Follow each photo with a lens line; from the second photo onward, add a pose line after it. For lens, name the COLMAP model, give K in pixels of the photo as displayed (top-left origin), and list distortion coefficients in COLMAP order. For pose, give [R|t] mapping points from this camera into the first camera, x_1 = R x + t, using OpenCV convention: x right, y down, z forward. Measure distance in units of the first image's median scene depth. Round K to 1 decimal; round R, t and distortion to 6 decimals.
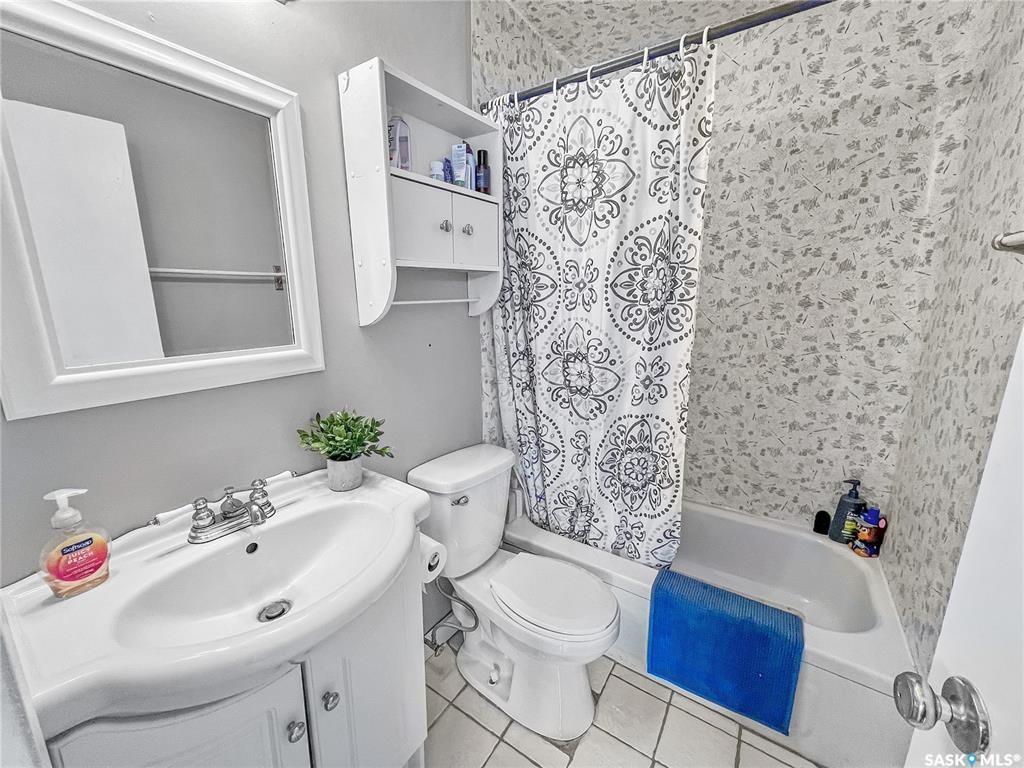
lens RADIAL K [[412.9, 0, 512.5], [0, 412.9, 388.8], [0, 0, 1]] dist [0.000002, 0.000118]
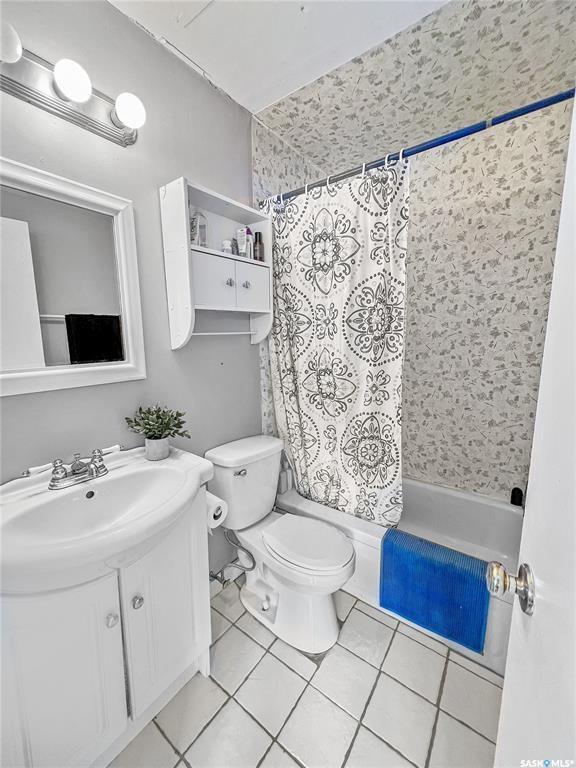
lens RADIAL K [[309.7, 0, 288.0], [0, 309.7, 384.0], [0, 0, 1]] dist [0.000002, 0.000118]
pose [[0.998772, -0.002064, -0.049500, 0.081747], [-0.001142, 0.997907, -0.064661, 0.034416], [0.049530, 0.064638, 0.996679, -0.061660]]
